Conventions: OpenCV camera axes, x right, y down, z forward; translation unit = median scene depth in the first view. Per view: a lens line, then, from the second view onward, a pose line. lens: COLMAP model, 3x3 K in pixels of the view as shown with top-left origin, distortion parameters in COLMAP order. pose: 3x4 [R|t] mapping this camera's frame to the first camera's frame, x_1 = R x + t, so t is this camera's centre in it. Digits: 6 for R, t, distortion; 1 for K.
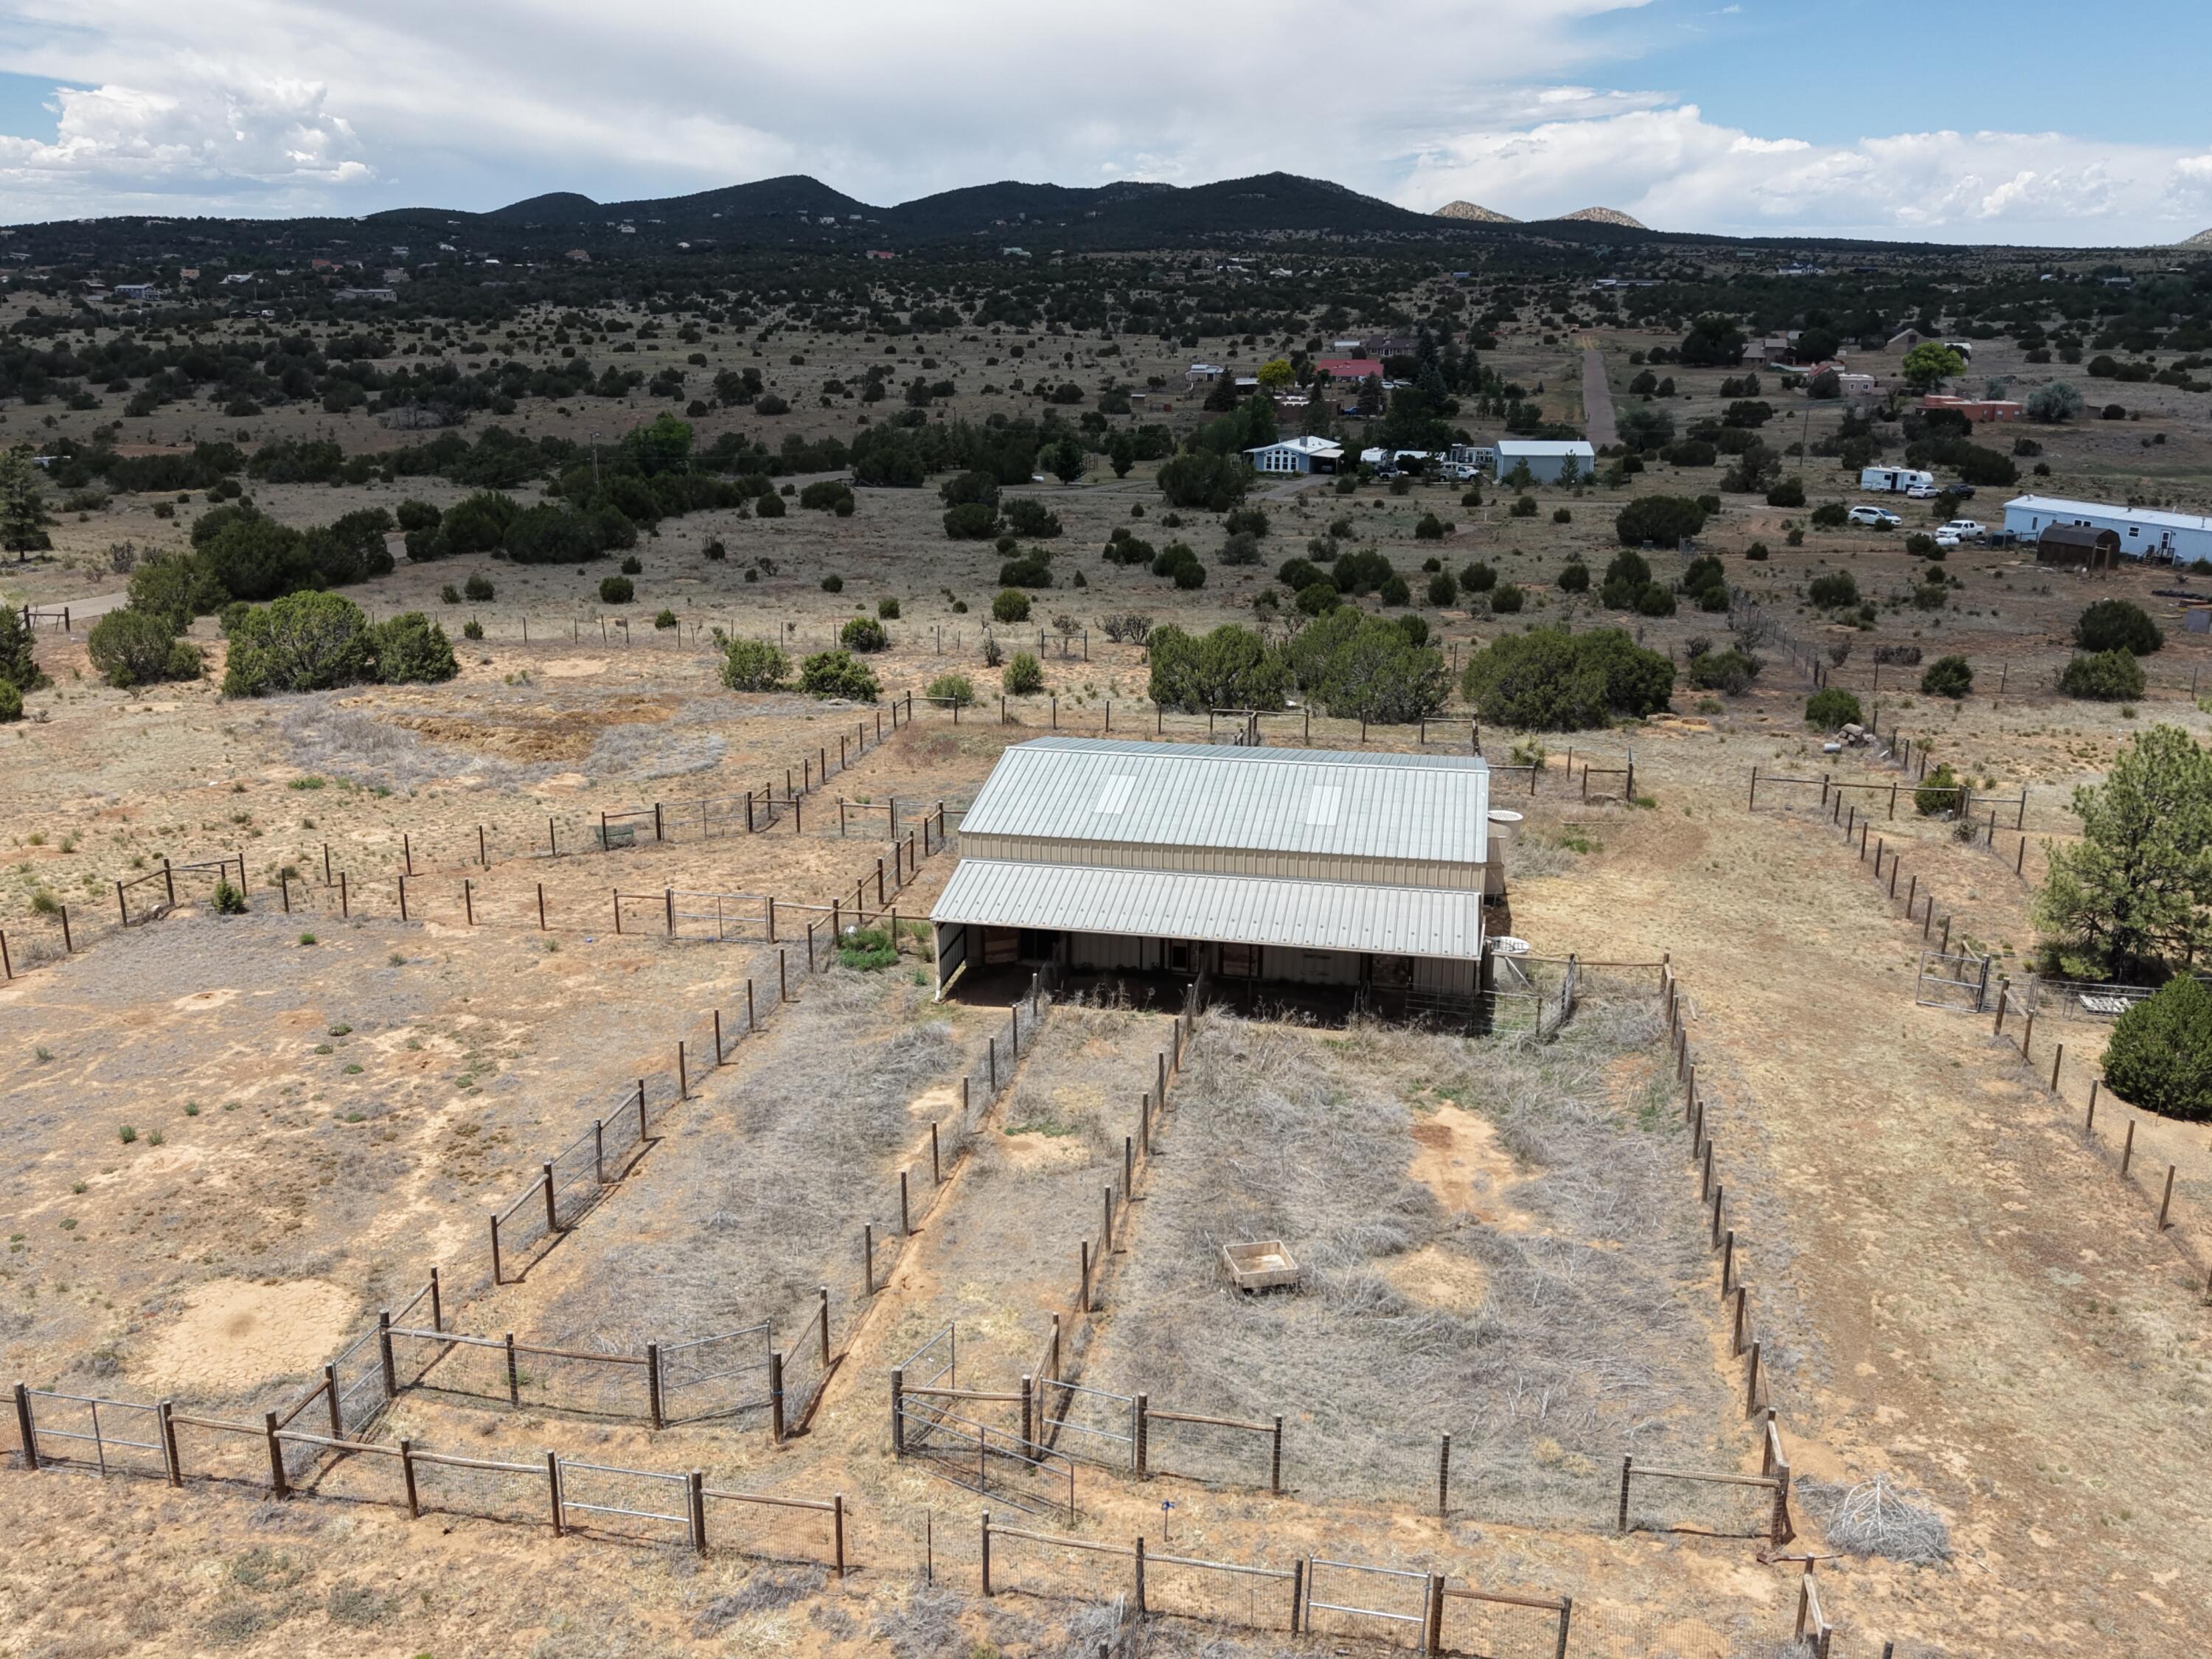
lens RADIAL K [[1874.1, 0, 1106.0], [0, 1874.1, 829.5], [0, 0, 1]] dist [0.029944, -0.030569]
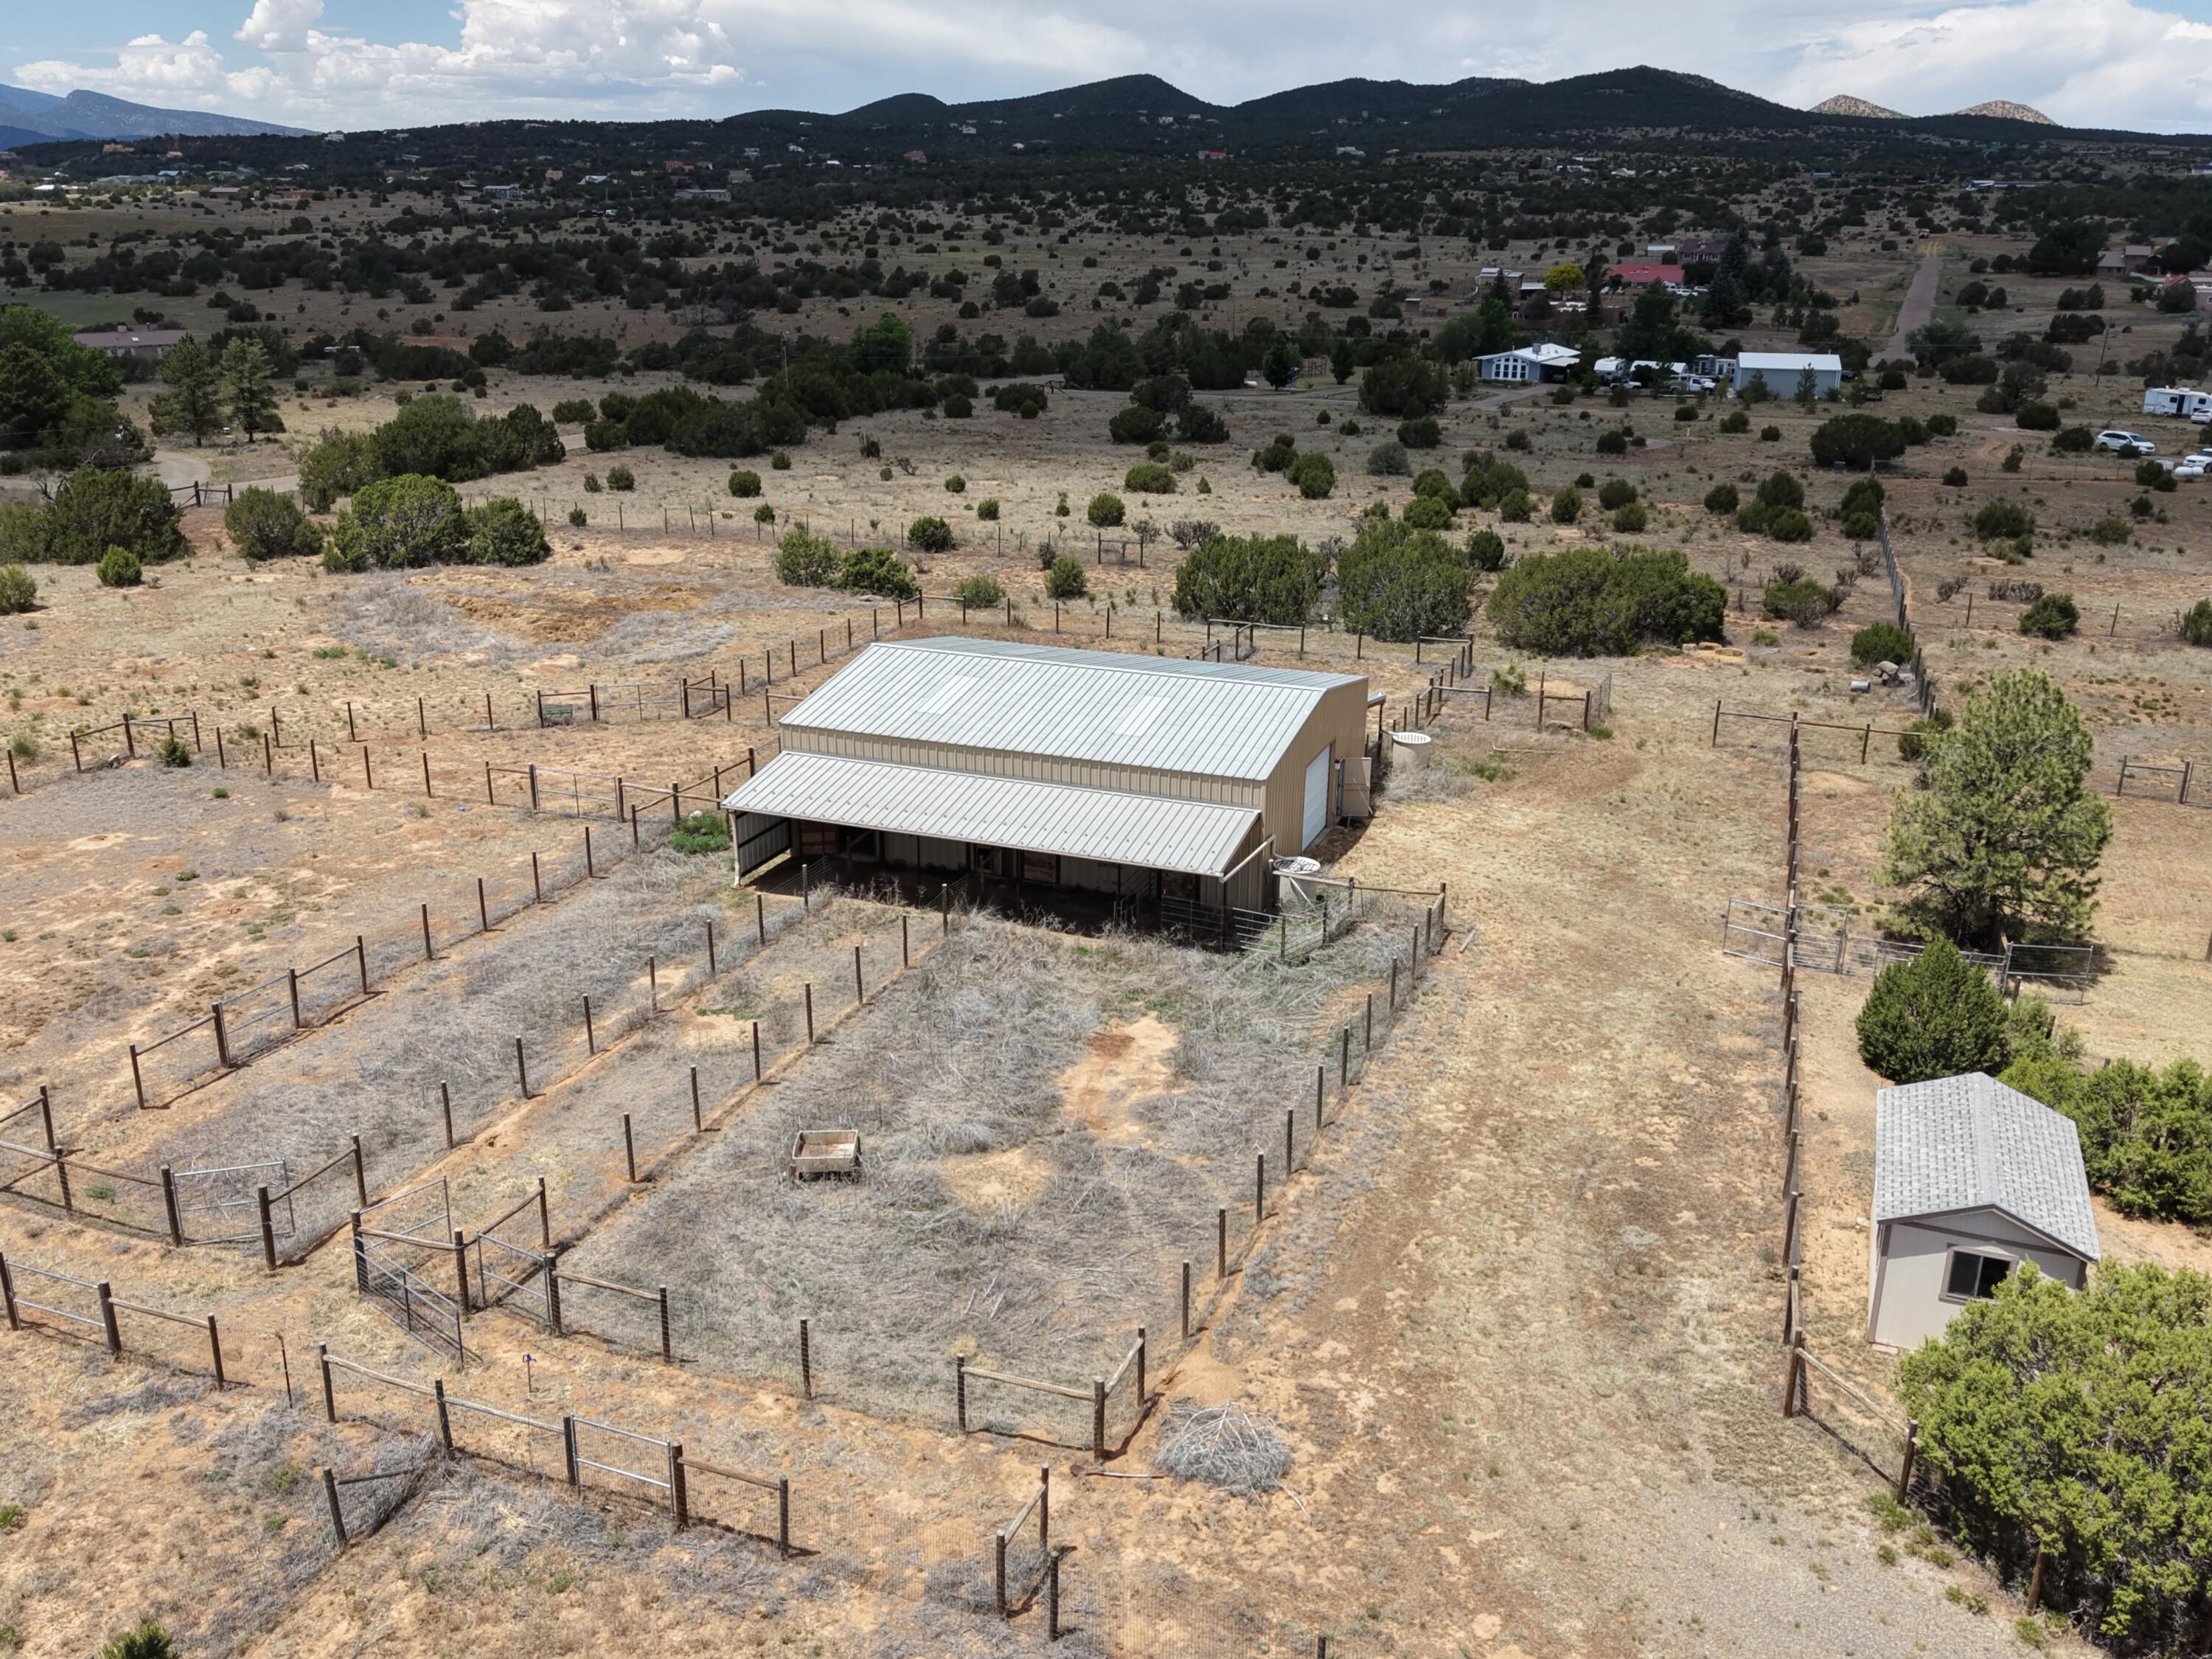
lens RADIAL K [[1874.1, 0, 1106.0], [0, 1874.1, 829.5], [0, 0, 1]] dist [0.029944, -0.030569]
pose [[0.984620, 0.058342, -0.164681, 0.145560], [-0.050453, 0.997388, 0.051691, -0.001380], [0.167266, -0.042588, 0.984991, 0.009811]]
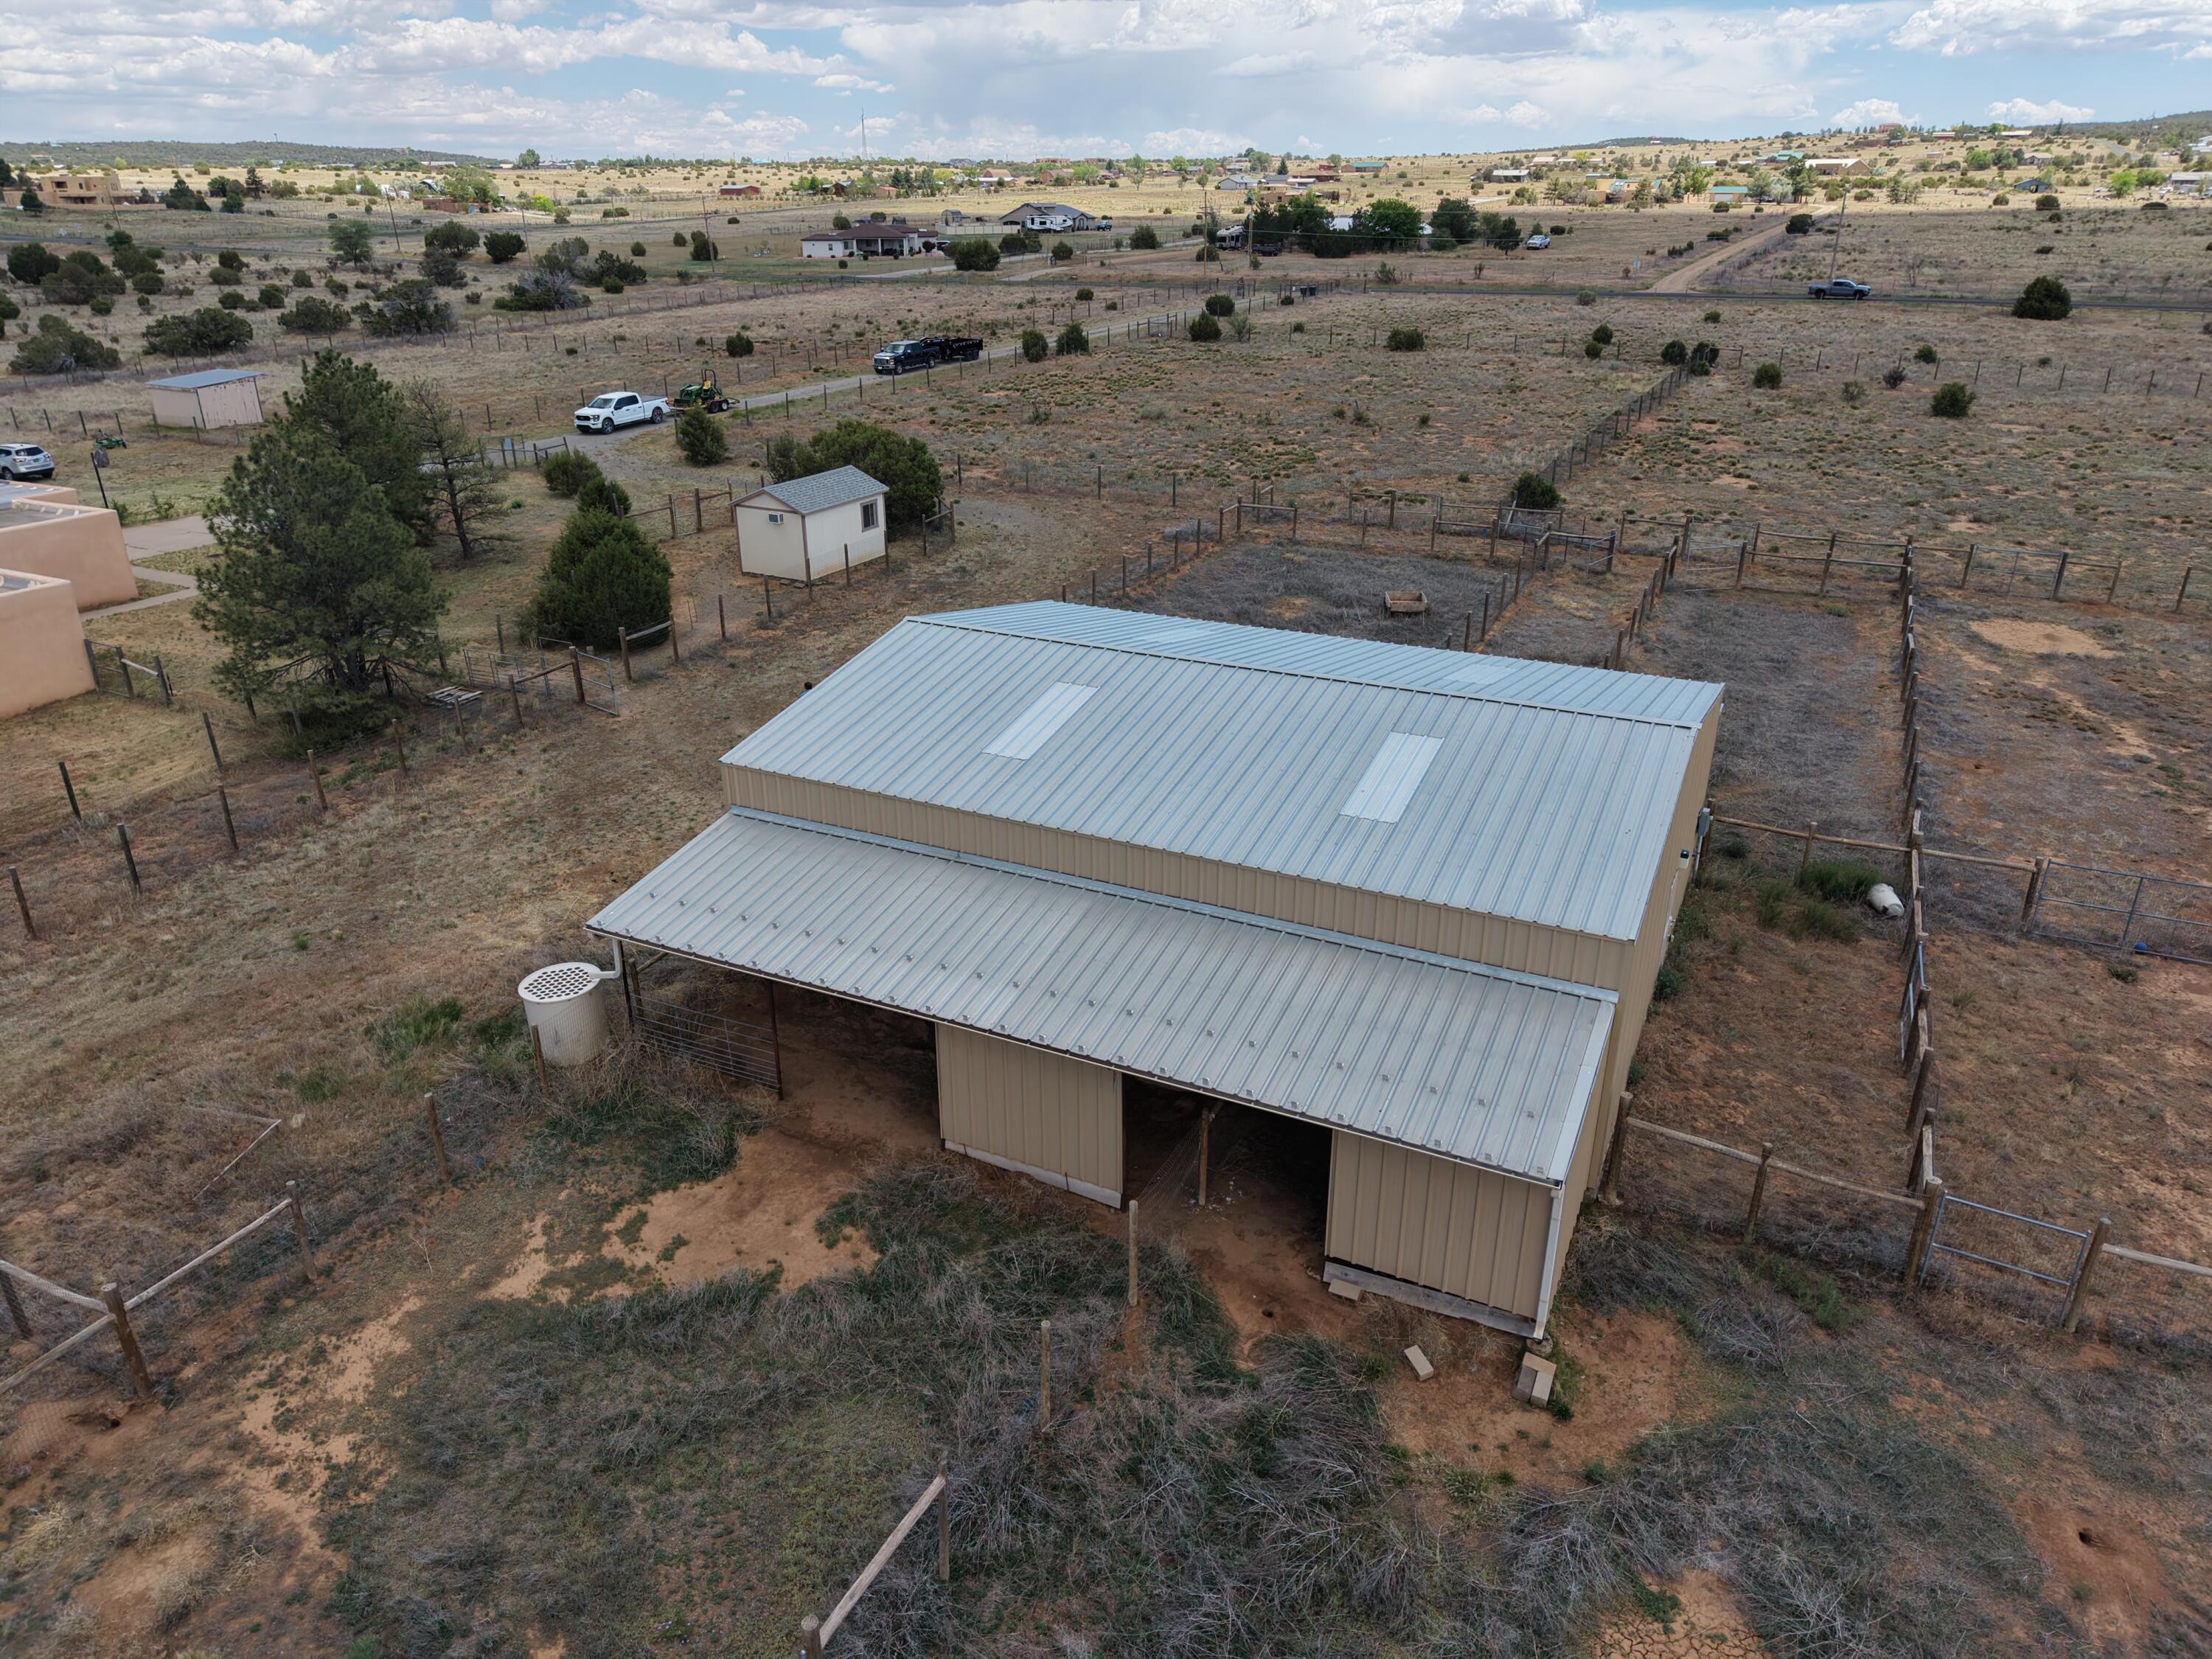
lens RADIAL K [[1482.7, 0, 1104.0], [0, 1482.7, 831.0], [0, 0, 1]] dist [0.024961, -0.024628]
pose [[-0.964616, -0.111026, 0.239144, 0.001780], [0.067725, 0.772247, 0.631702, -0.171190], [-0.254813, 0.625546, -0.737403, 0.806358]]
